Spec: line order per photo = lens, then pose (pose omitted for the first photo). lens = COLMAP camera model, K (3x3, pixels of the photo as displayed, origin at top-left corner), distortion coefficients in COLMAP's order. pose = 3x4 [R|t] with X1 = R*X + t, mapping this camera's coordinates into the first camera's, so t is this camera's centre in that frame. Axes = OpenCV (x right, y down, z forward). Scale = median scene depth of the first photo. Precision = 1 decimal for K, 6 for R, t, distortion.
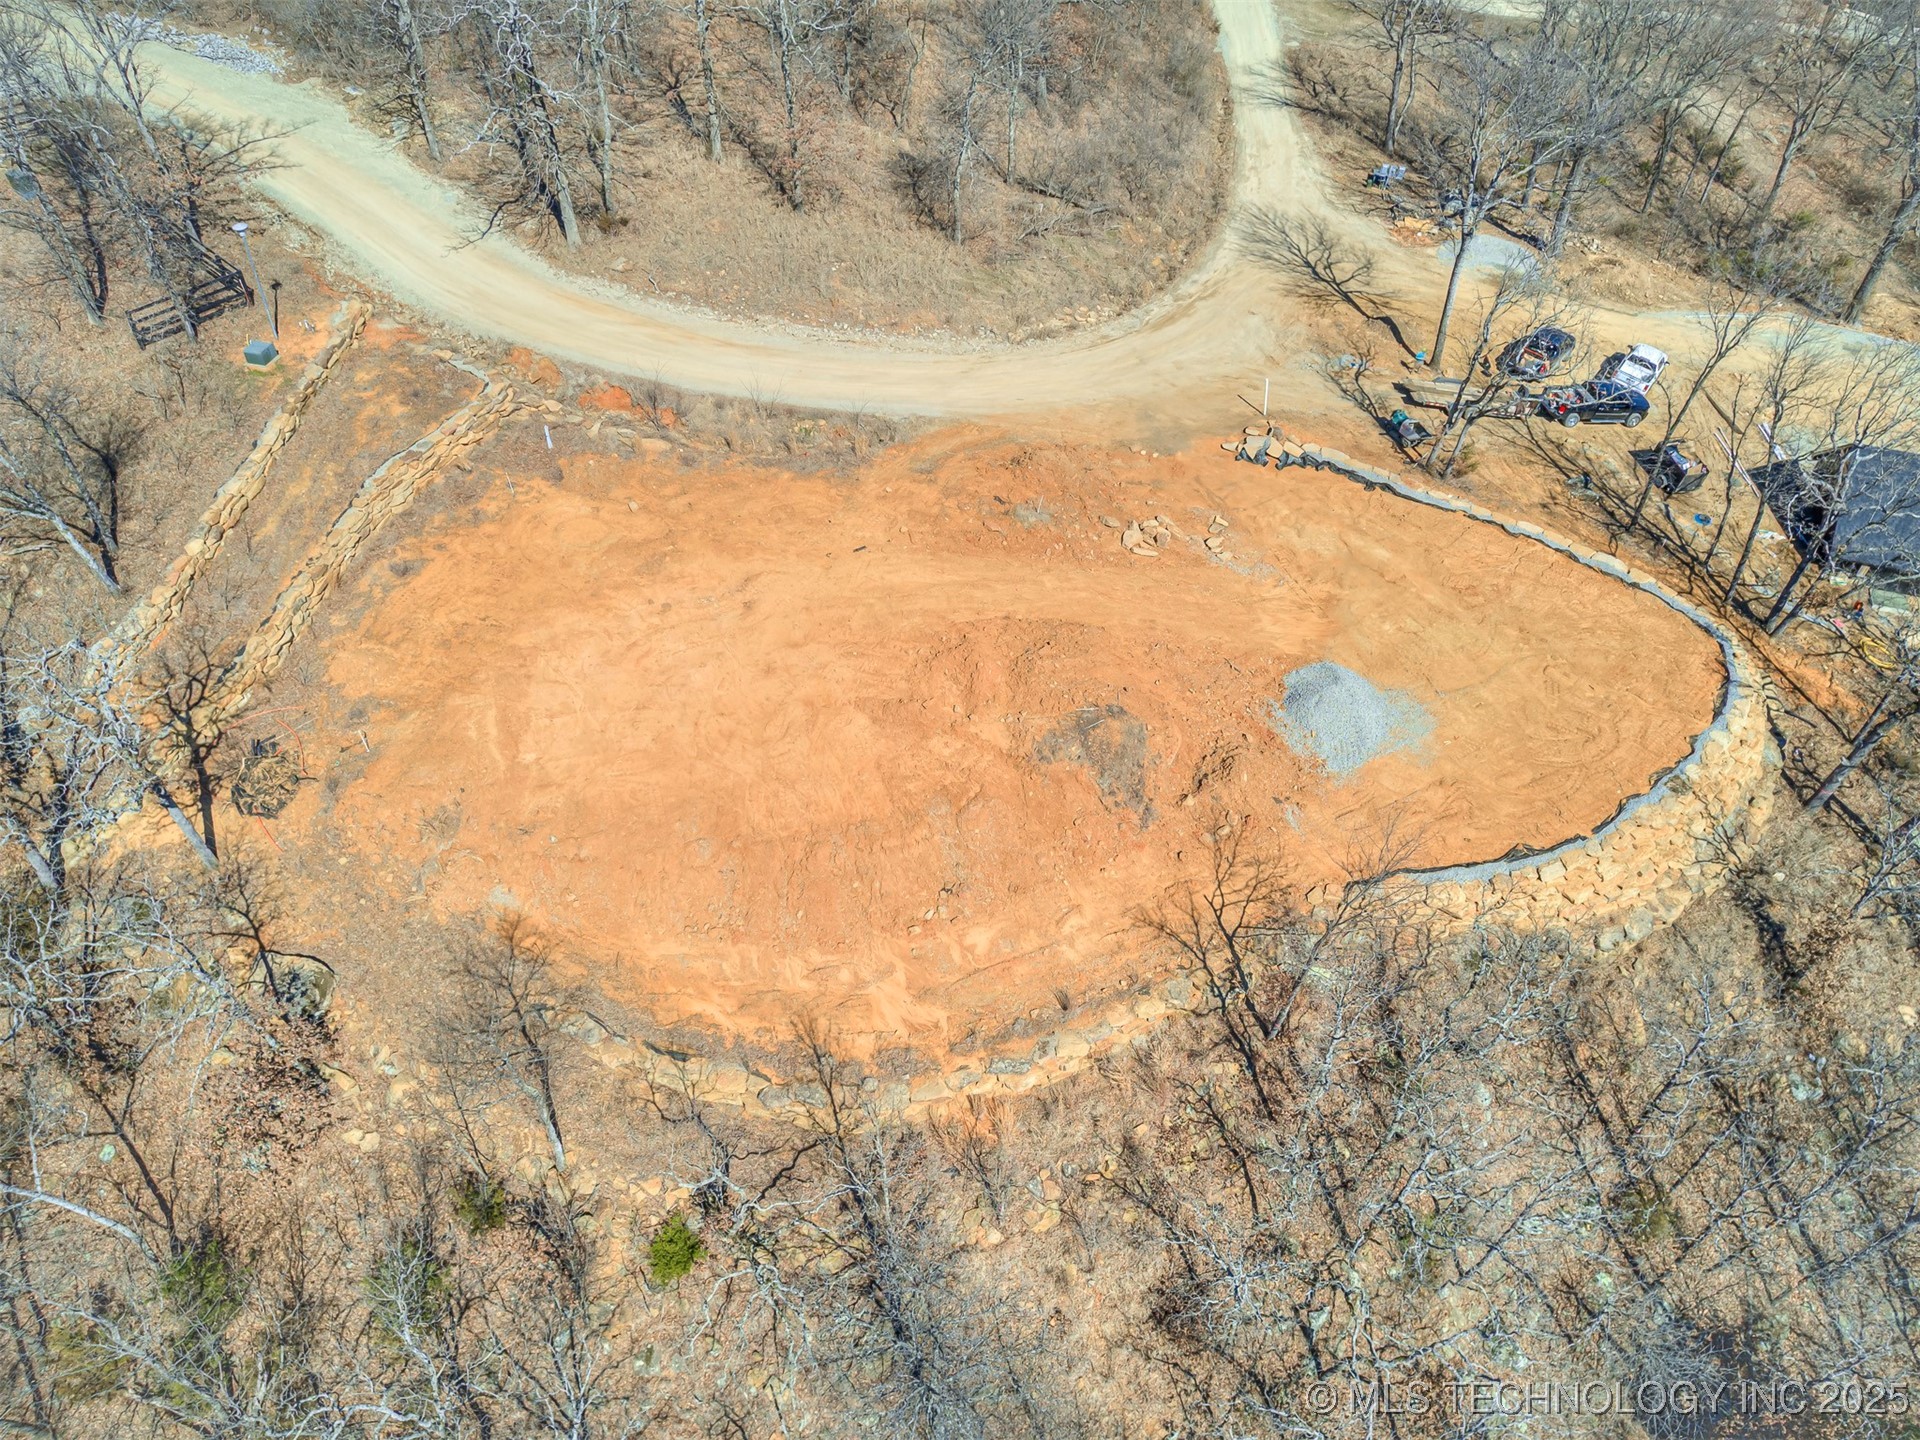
lens RADIAL K [[1386.3, 0, 958.5], [0, 1386.3, 708.3], [0, 0, 1]] dist [-0.085819, 0.077479]
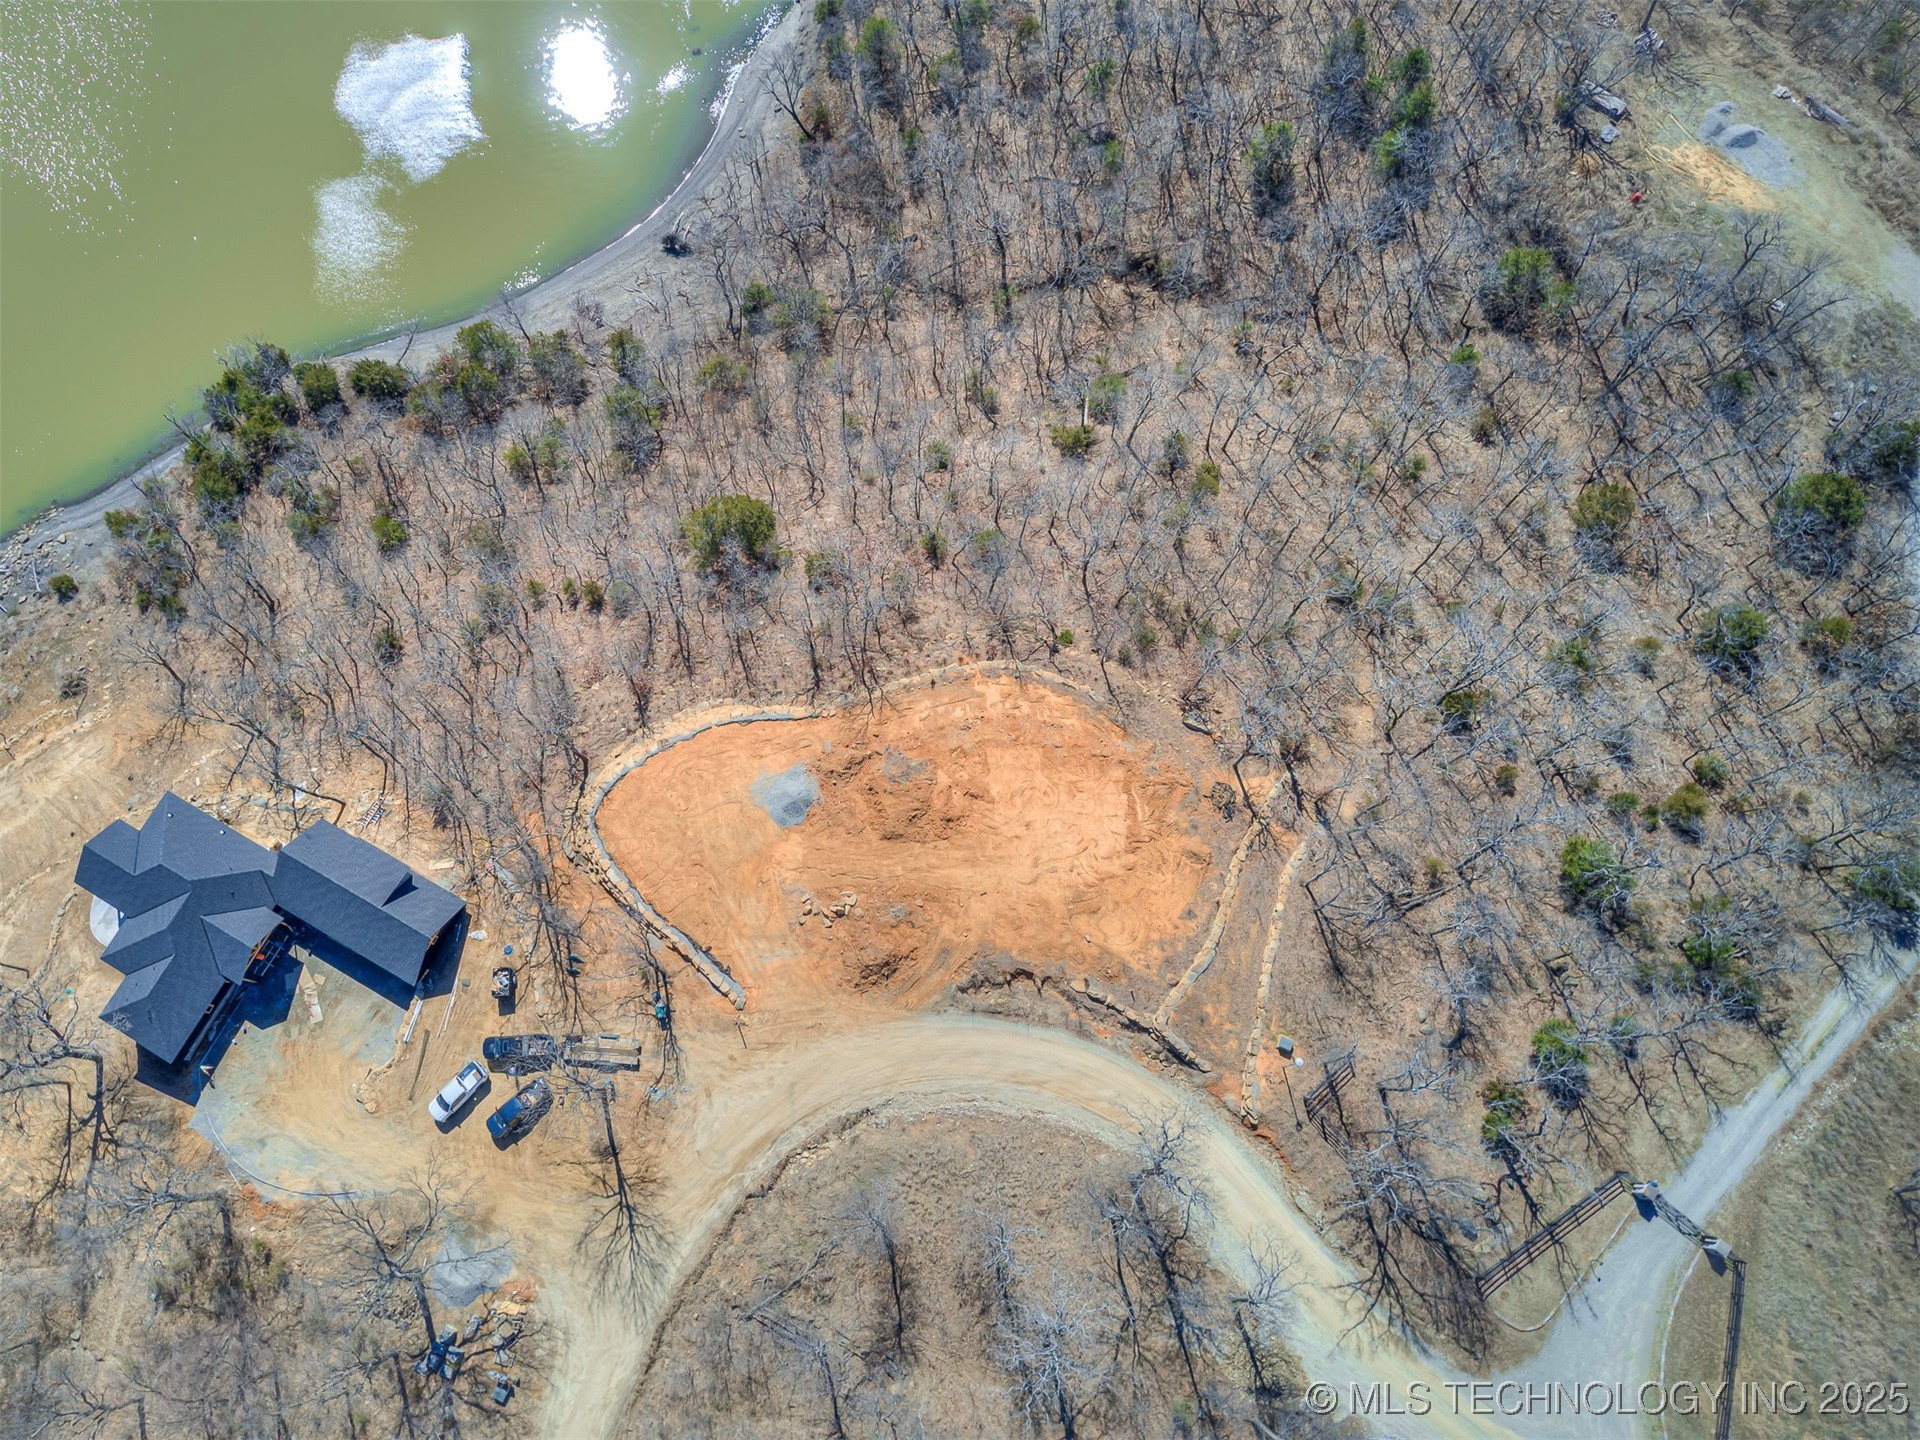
lens RADIAL K [[1338.4, 0, 847.4], [0, 1338.4, 723.1], [0, 0, 1]] dist [-0.037402, 0.000023]
pose [[-0.983506, -0.172933, 0.053017, 0.076999], [0.130620, -0.476285, 0.869535, -1.906940], [-0.125120, 0.862118, 0.491017, -0.249835]]
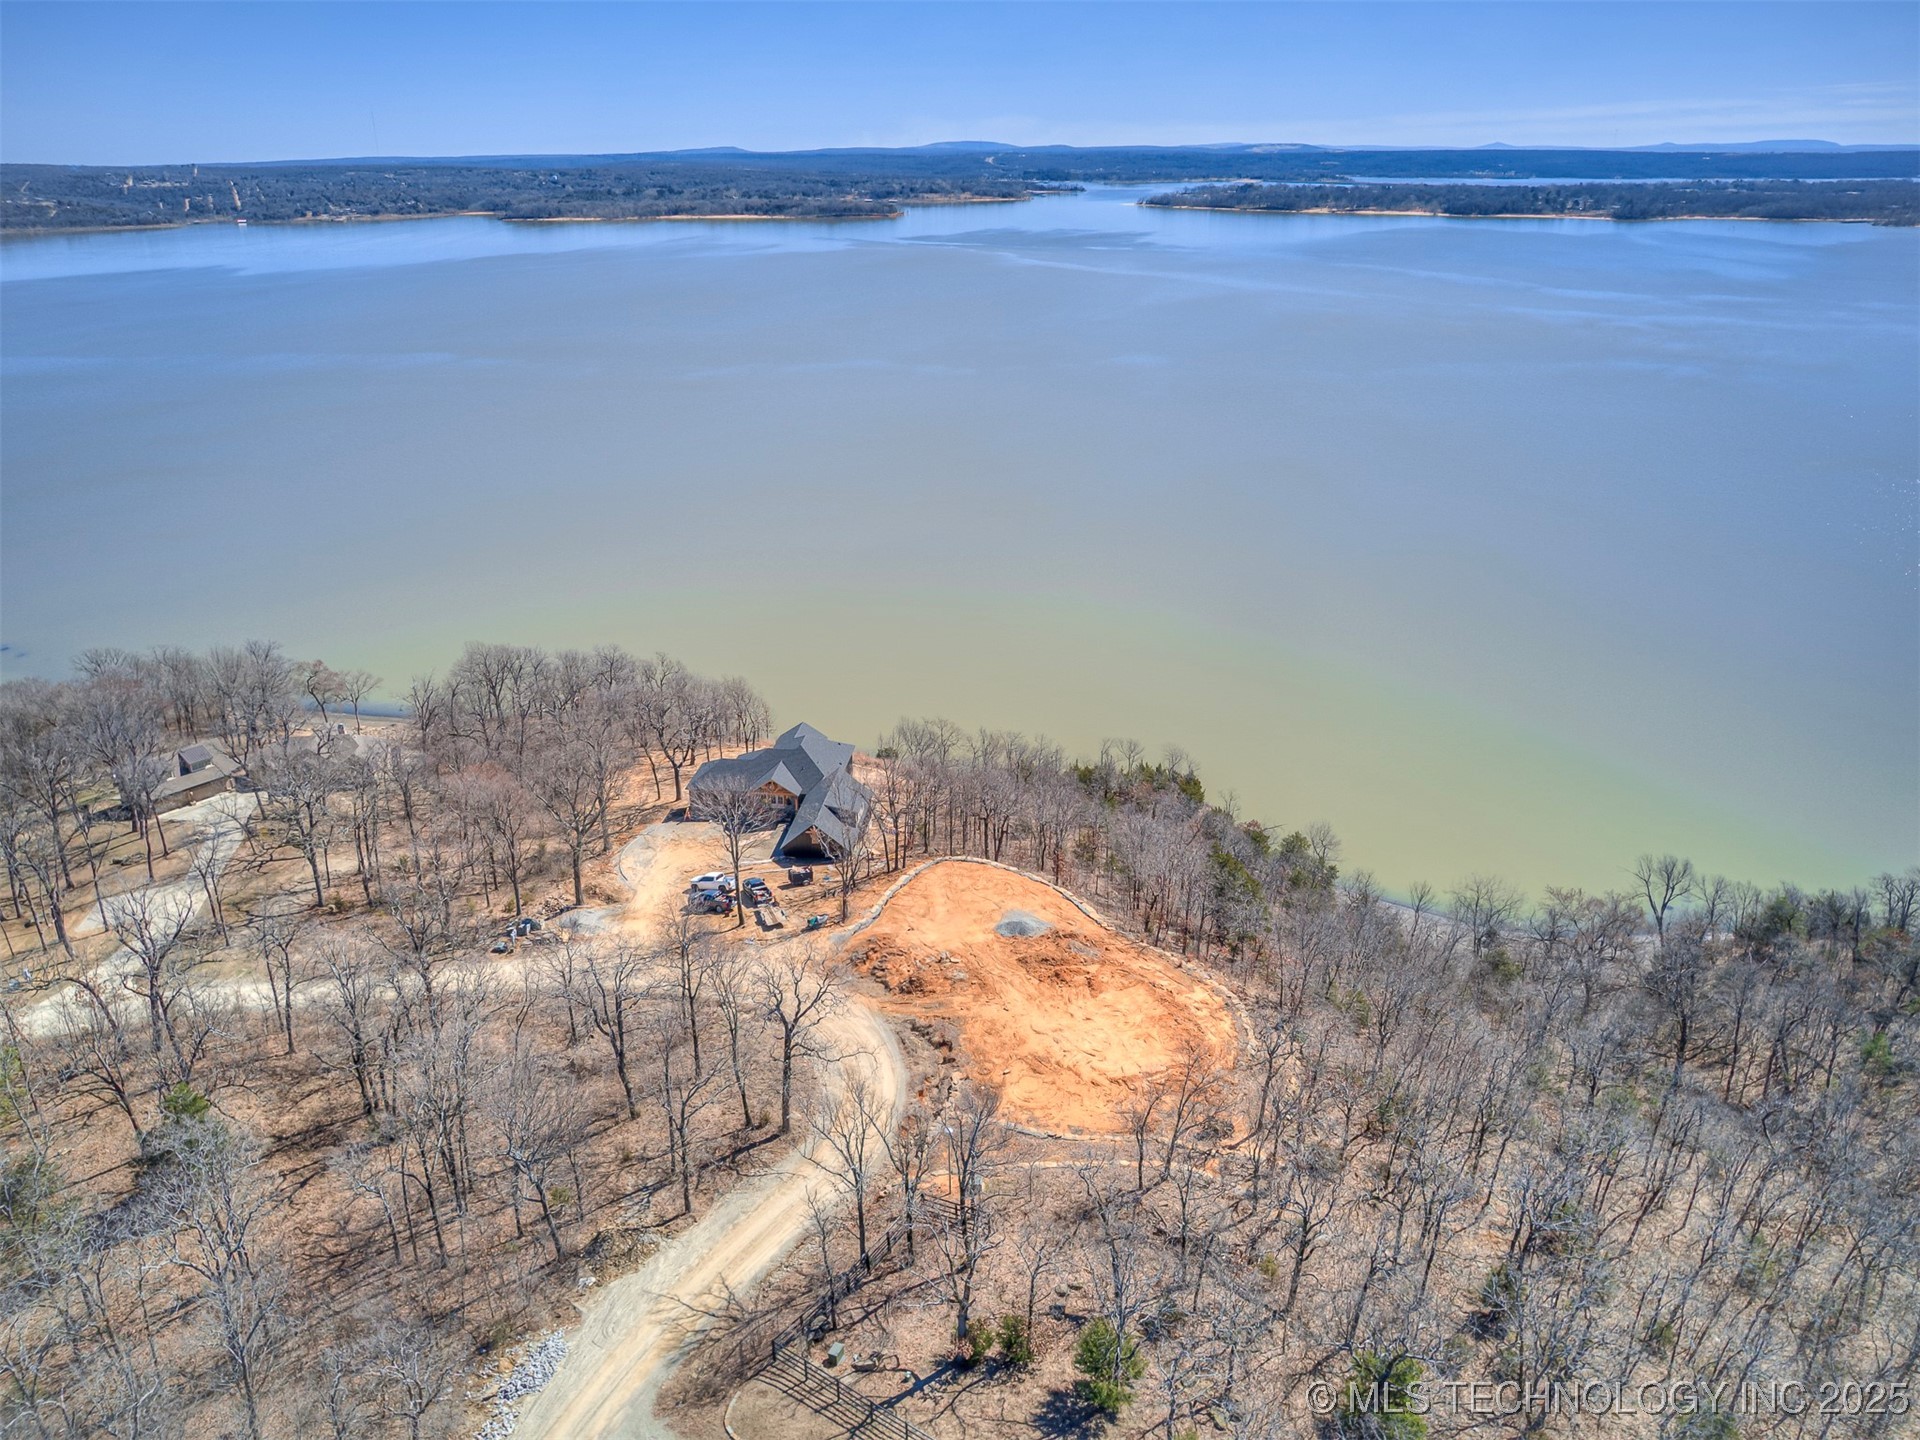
lens RADIAL K [[1386.3, 0, 958.5], [0, 1386.3, 708.3], [0, 0, 1]] dist [-0.085819, 0.077479]
pose [[-0.205800, -0.364764, 0.908071, -1.982027], [0.713907, 0.578705, 0.394256, -1.386290], [-0.669316, 0.729416, 0.141310, 0.385632]]
